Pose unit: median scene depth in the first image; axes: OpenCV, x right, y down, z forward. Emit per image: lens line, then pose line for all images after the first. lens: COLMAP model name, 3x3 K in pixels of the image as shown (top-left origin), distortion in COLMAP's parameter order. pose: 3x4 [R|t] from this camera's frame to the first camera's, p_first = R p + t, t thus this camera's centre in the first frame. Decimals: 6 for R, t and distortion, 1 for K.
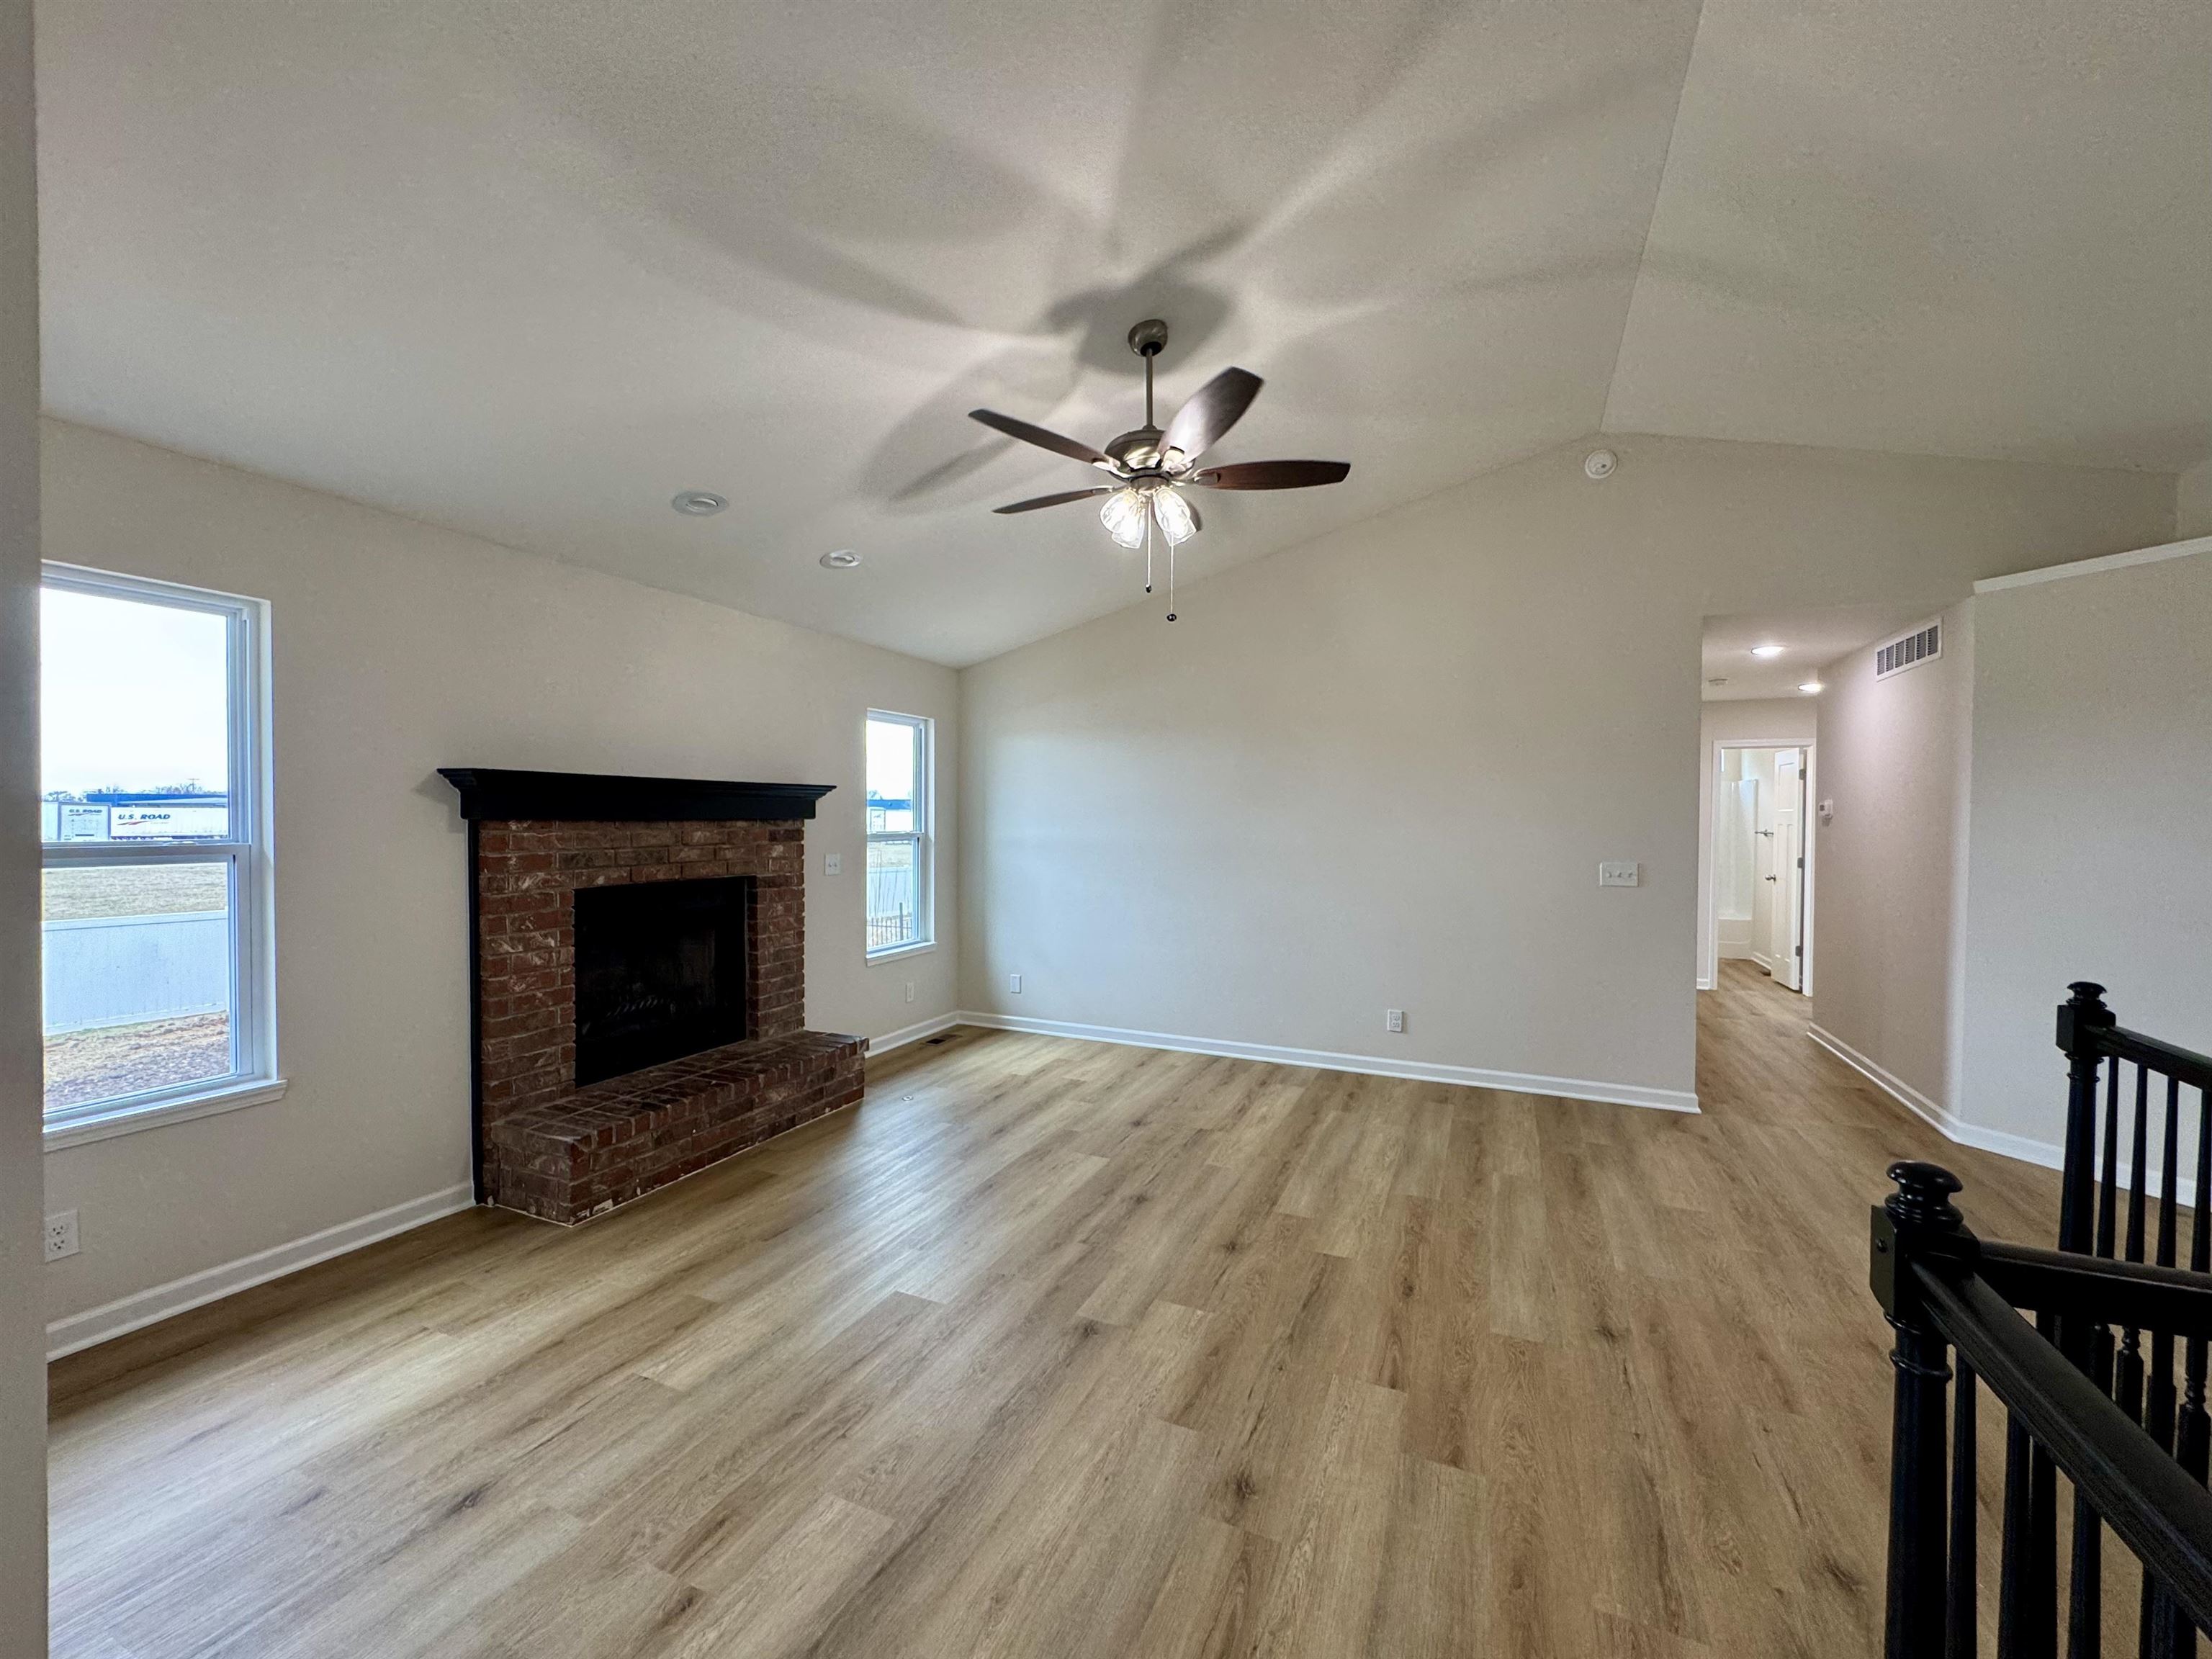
lens RADIAL K [[883.6, 0, 1102.3], [0, 883.6, 827.0], [0, 0, 1]] dist [-0.005606, 0.001203]
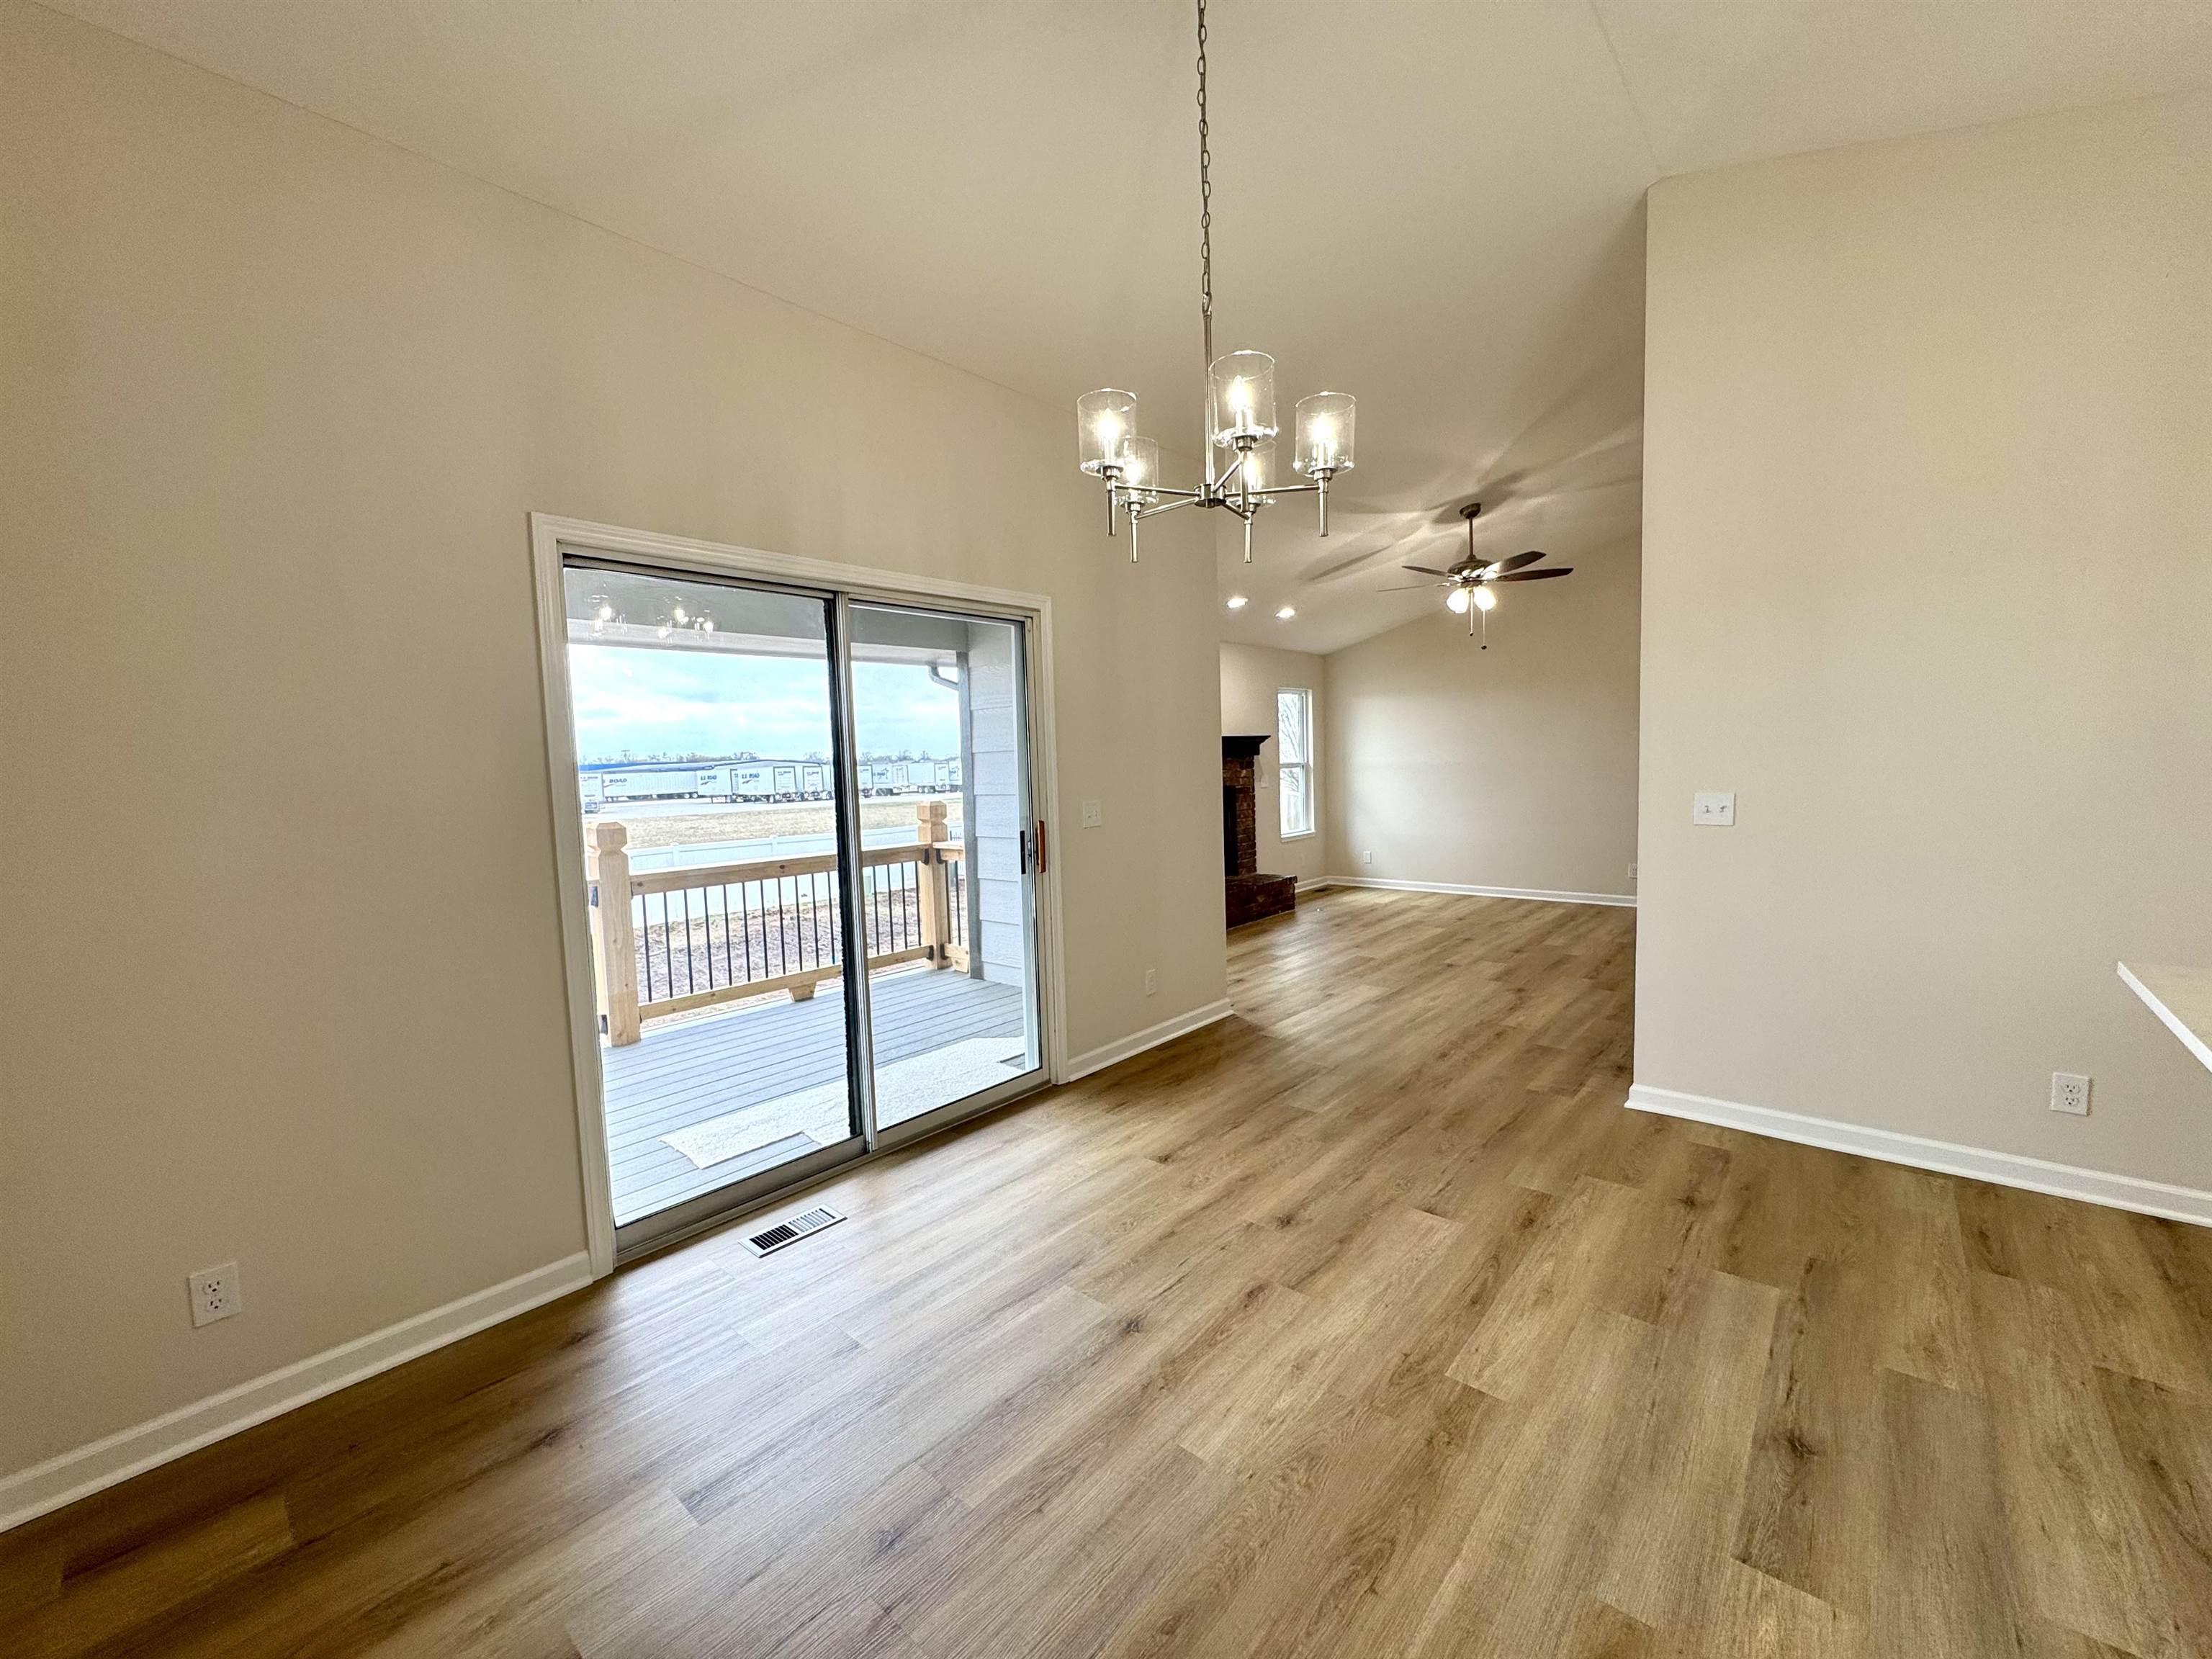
lens RADIAL K [[883.6, 0, 1101.5], [0, 883.6, 828.6], [0, 0, 1]] dist [-0.005606, 0.001203]
pose [[0.954502, -0.015115, -0.297822, -0.139694], [0.035679, 0.997329, 0.063731, 0.018899], [0.296064, -0.071457, 0.952492, -1.052979]]
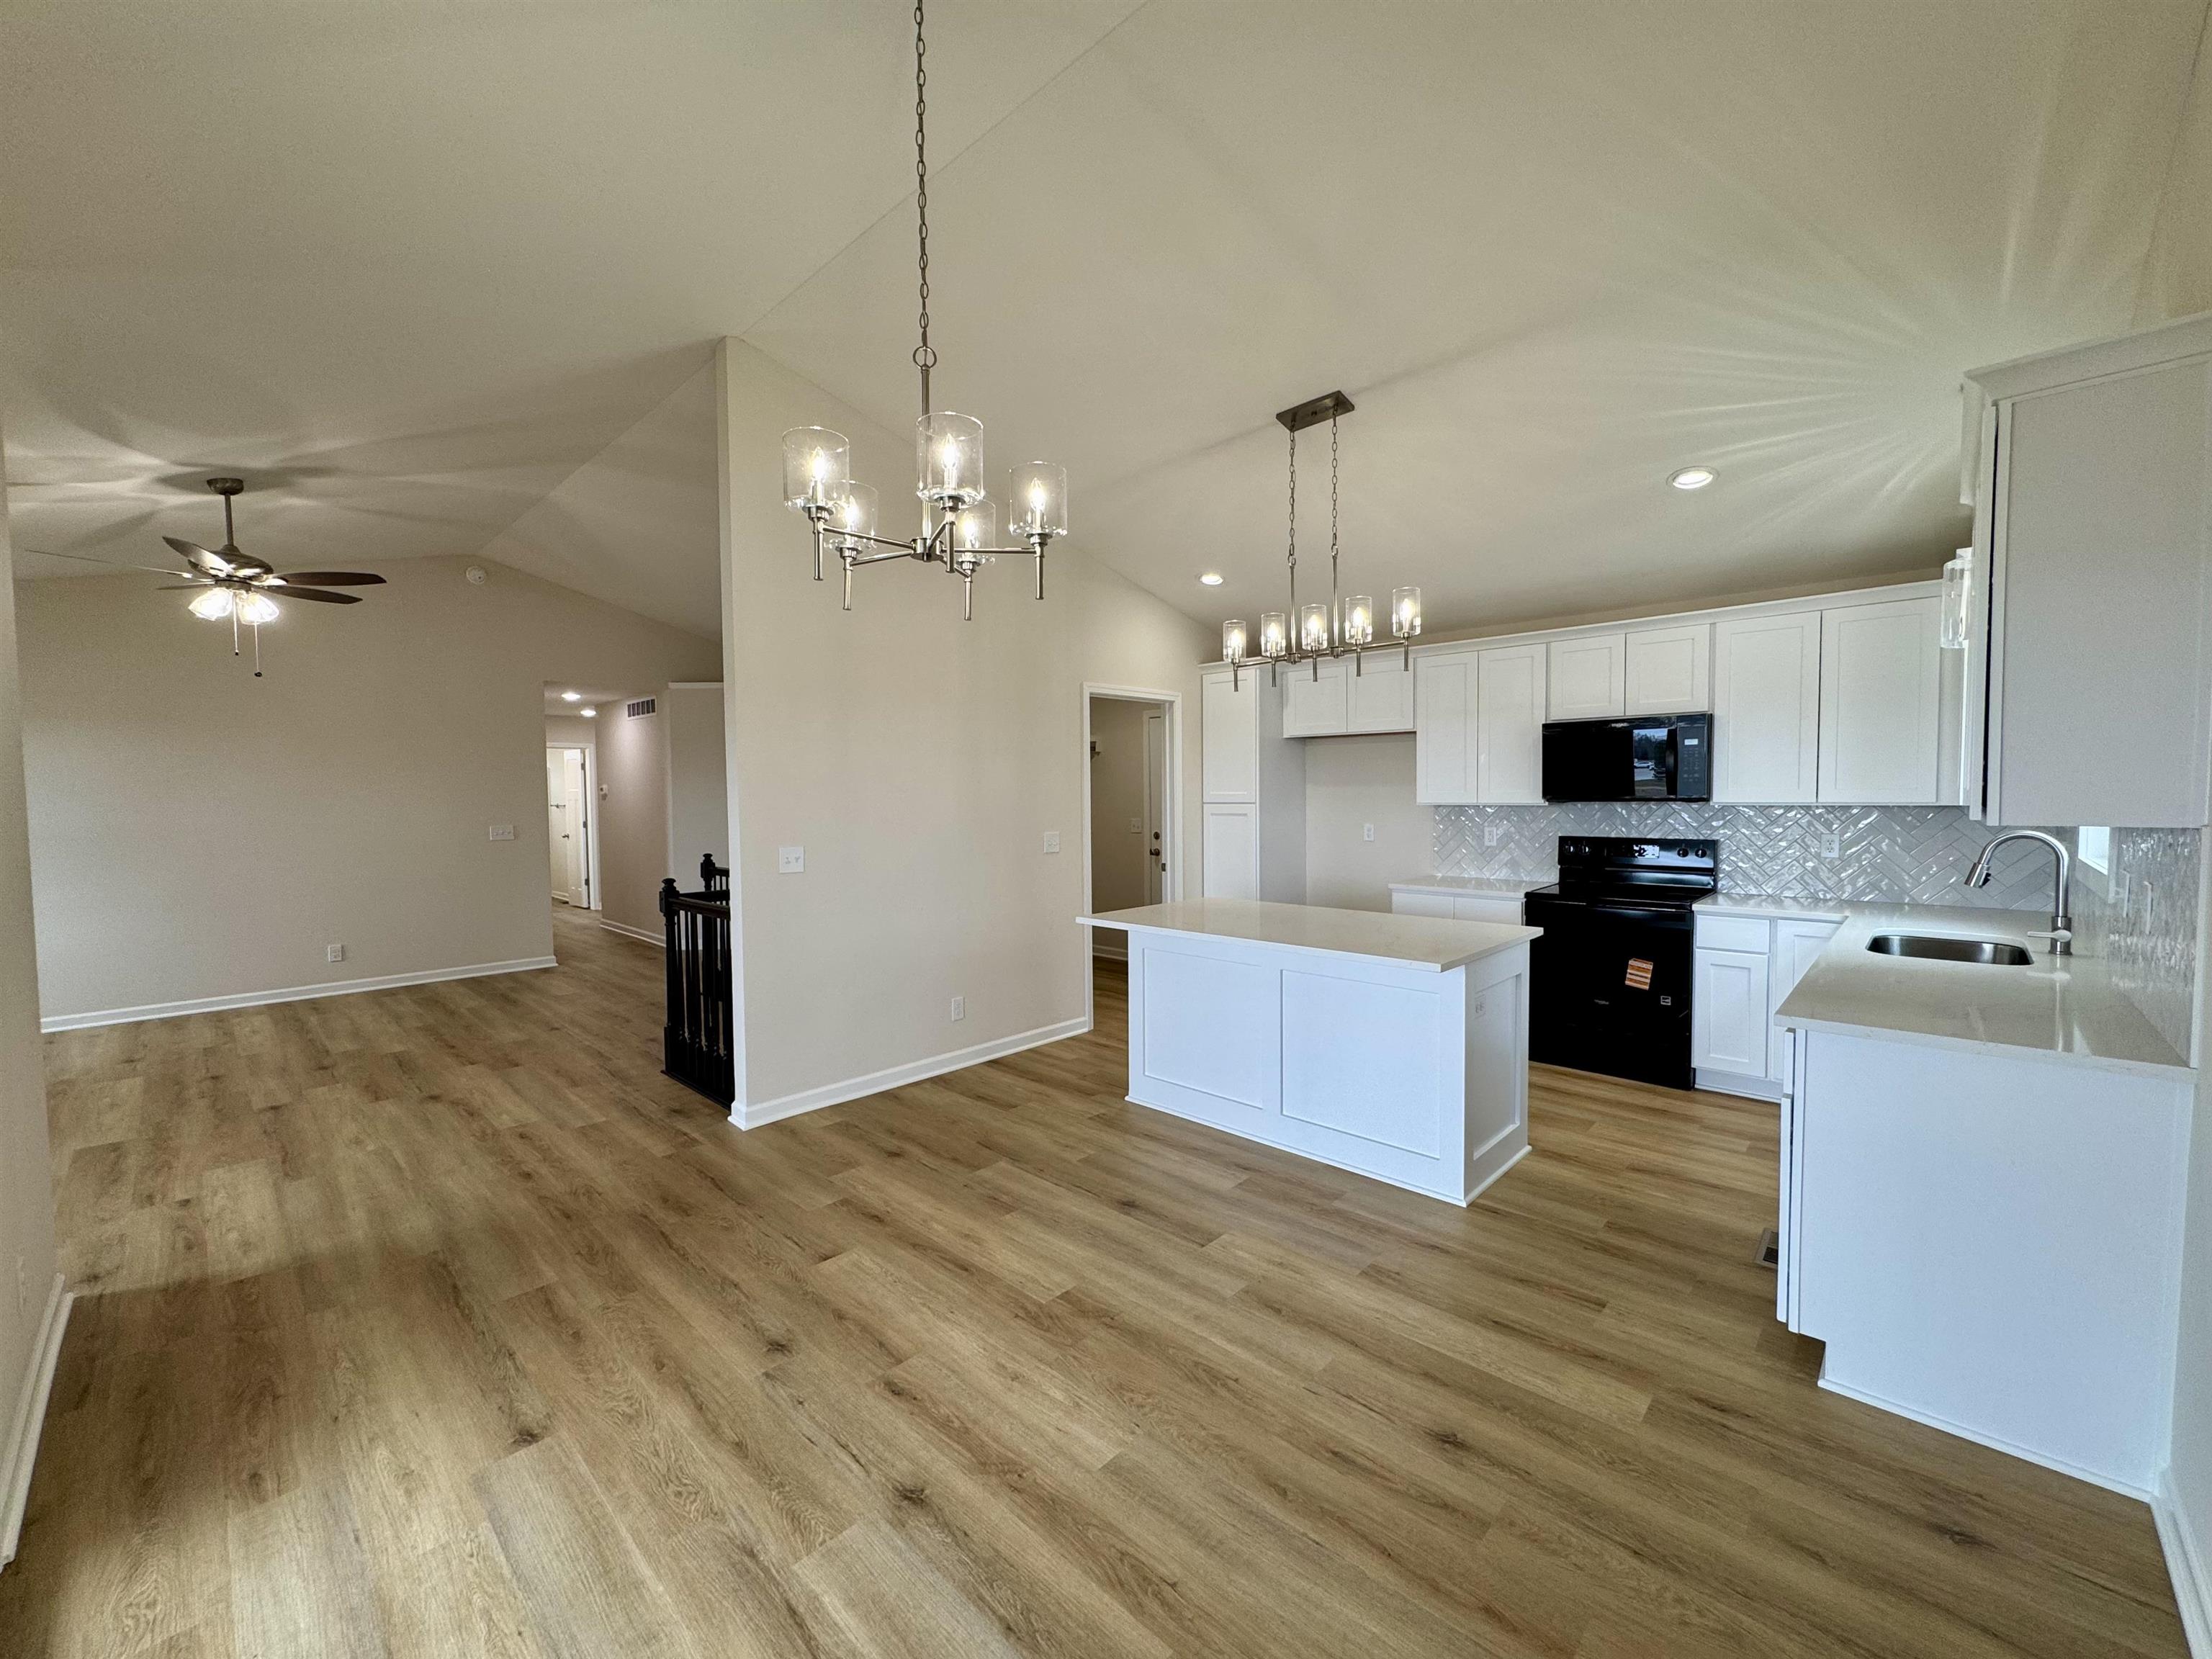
lens RADIAL K [[883.6, 0, 1105.3], [0, 883.6, 832.9], [0, 0, 1]] dist [-0.005606, 0.001203]
pose [[0.328926, -0.054999, 0.942753, -0.747754], [0.022149, 0.998477, 0.050522, -0.004394], [-0.944096, 0.004263, 0.329644, -0.755443]]
